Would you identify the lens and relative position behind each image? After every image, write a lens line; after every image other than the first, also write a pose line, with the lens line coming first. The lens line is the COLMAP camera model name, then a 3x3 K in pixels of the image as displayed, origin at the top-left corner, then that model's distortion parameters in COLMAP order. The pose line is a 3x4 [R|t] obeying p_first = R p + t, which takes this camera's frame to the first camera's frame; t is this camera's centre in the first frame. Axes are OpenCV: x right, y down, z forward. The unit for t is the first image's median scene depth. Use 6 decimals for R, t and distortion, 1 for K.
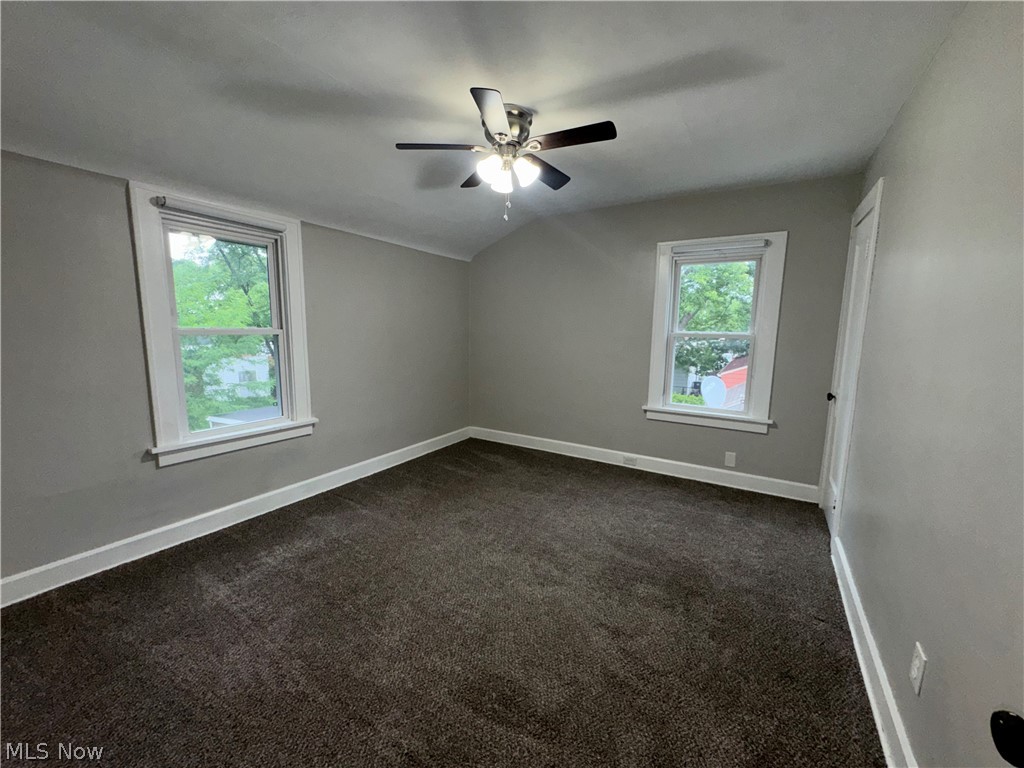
lens RADIAL K [[408.1, 0, 510.4], [0, 408.1, 385.5], [0, 0, 1]] dist [0.002920, 0.000067]
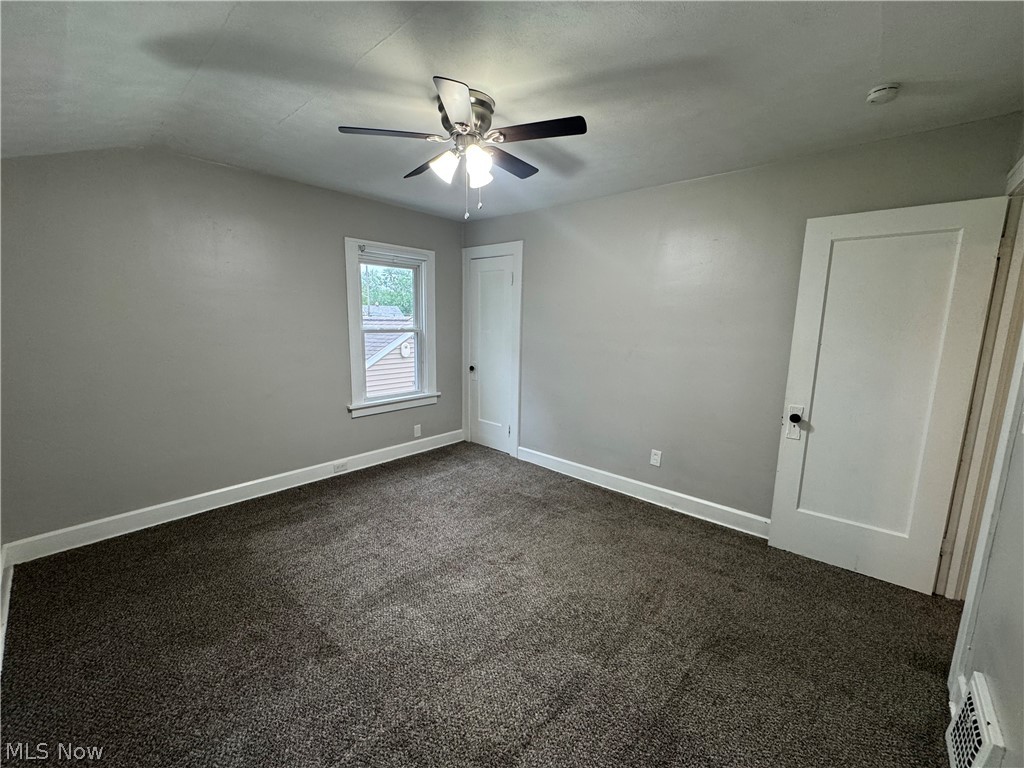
lens RADIAL K [[408.1, 0, 506.1], [0, 408.1, 386.3], [0, 0, 1]] dist [0.002920, 0.000067]
pose [[0.189773, -0.174189, 0.966253, -0.614991], [0.129817, 0.979948, 0.151161, -0.108835], [-0.973208, 0.096750, 0.208580, 0.499519]]
